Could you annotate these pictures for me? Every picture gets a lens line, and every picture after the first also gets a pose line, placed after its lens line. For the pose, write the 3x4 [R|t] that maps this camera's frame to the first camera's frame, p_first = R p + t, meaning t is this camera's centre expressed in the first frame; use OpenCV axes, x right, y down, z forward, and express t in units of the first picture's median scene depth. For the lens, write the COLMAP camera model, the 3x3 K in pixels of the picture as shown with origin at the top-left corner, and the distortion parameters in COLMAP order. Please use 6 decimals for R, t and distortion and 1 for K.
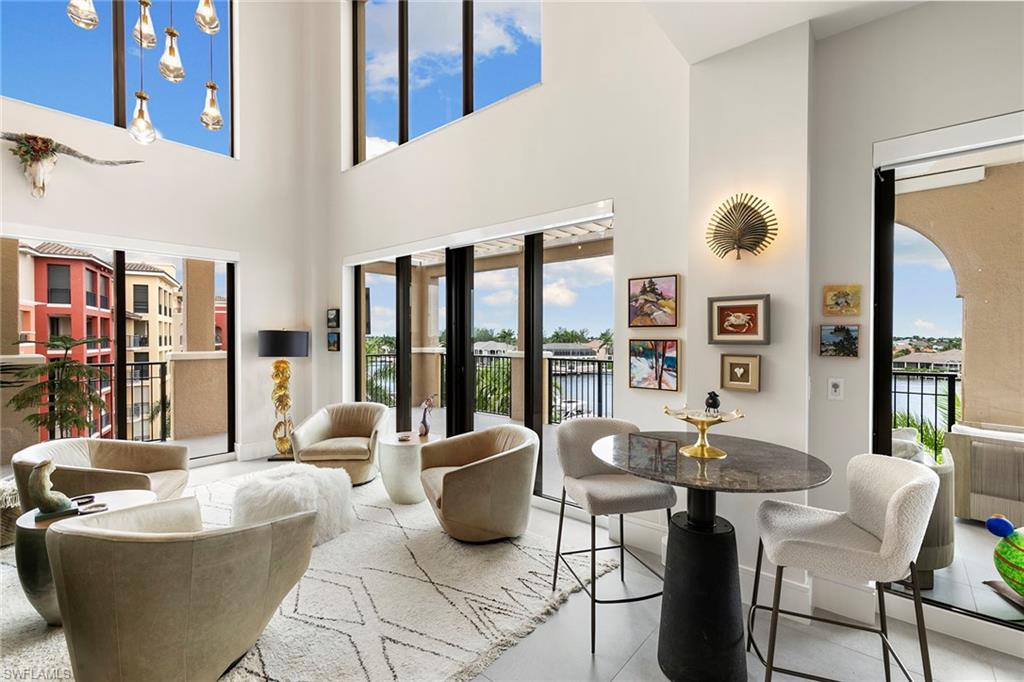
lens RADIAL K [[455.8, 0, 513.5], [0, 455.8, 341.0], [0, 0, 1]] dist [0.009198, -0.000280]
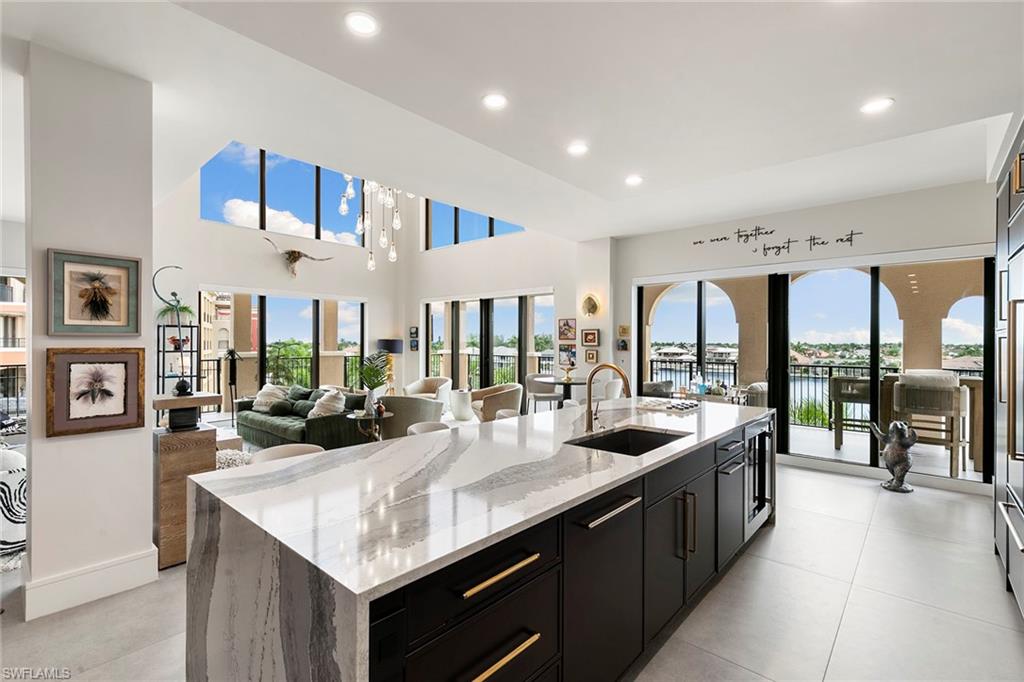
lens RADIAL K [[455.8, 0, 512.9], [0, 455.8, 341.4], [0, 0, 1]] dist [0.009198, -0.000280]
pose [[0.999708, 0.002574, -0.024008, 0.067982], [-0.002833, 0.999938, -0.010740, 0.007415], [0.023979, 0.010805, 0.999654, -1.473568]]
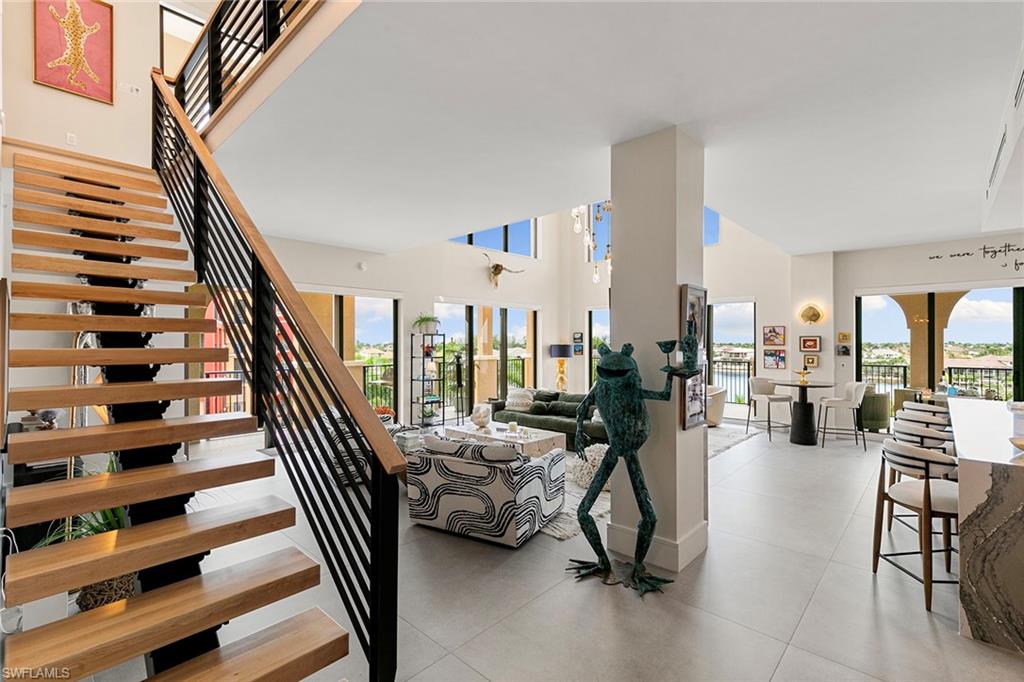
lens RADIAL K [[455.8, 0, 509.4], [0, 455.8, 341.1], [0, 0, 1]] dist [0.009198, -0.000280]
pose [[0.998935, -0.001287, -0.046126, -1.124485], [0.000716, 0.999923, -0.012381, -0.021904], [0.046138, 0.012335, 0.998859, -1.757010]]
